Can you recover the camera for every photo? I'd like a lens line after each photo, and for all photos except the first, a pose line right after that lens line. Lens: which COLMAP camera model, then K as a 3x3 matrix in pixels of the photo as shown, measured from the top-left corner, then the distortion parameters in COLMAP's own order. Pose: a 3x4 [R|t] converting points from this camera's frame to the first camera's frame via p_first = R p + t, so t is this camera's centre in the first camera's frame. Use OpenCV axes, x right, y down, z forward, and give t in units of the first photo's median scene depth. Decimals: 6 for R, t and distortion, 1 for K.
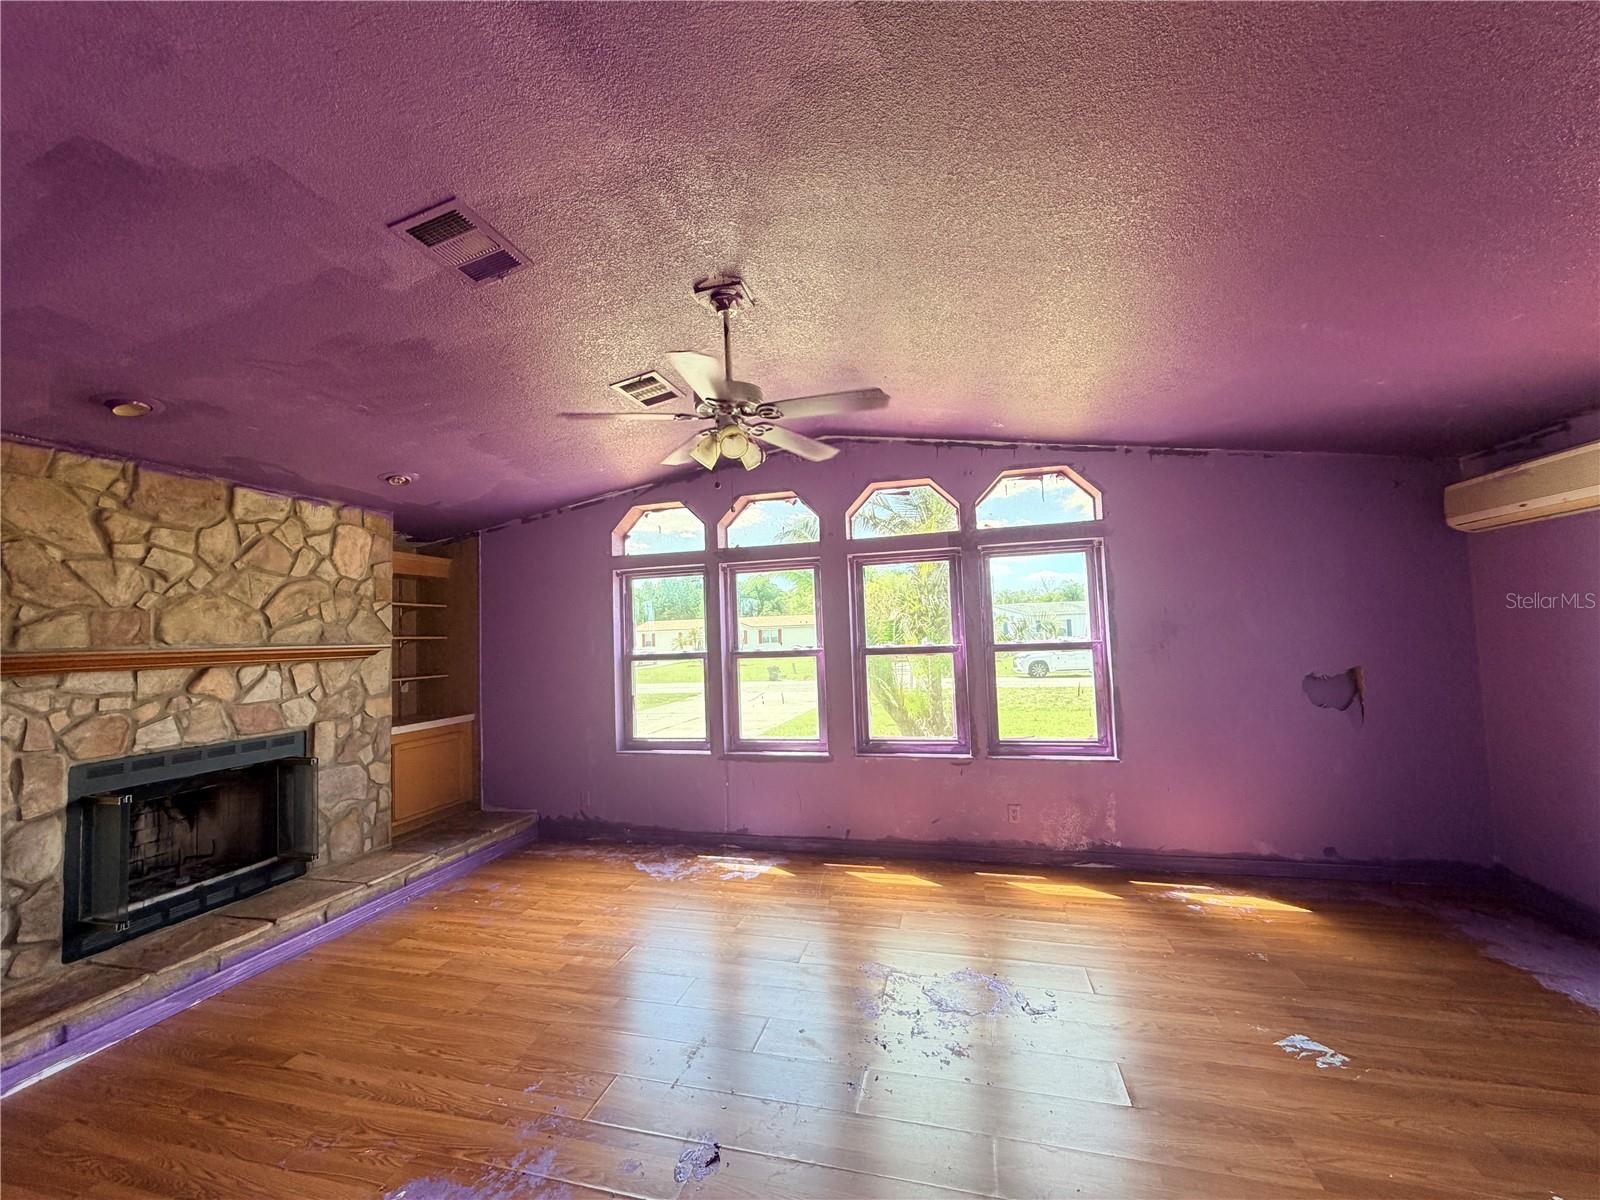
lens RADIAL K [[635.7, 0, 798.4], [0, 635.7, 598.7], [0, 0, 1]] dist [-0.000559, -0.000130]
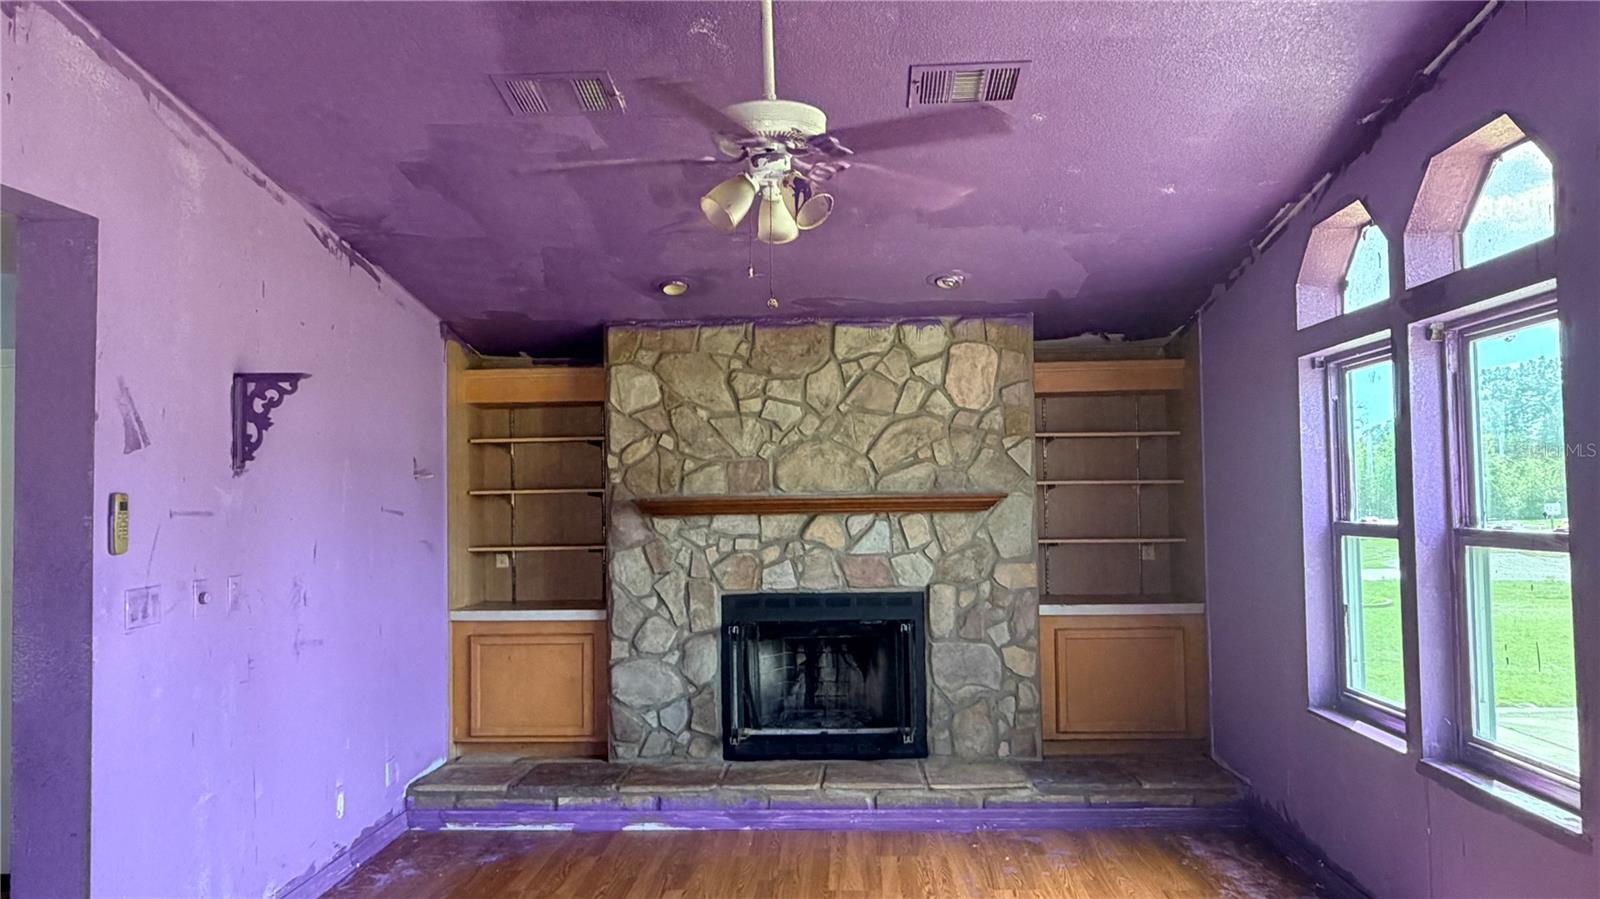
lens RADIAL K [[1119.5, 0, 800.9], [0, 1119.5, 453.4], [0, 0, 1]] dist [-0.005250, -0.000290]
pose [[0.211874, -0.009389, -0.977252, 0.721155], [0.064634, 0.997899, 0.004425, 0.003421], [0.975157, -0.064101, 0.212035, 0.573907]]
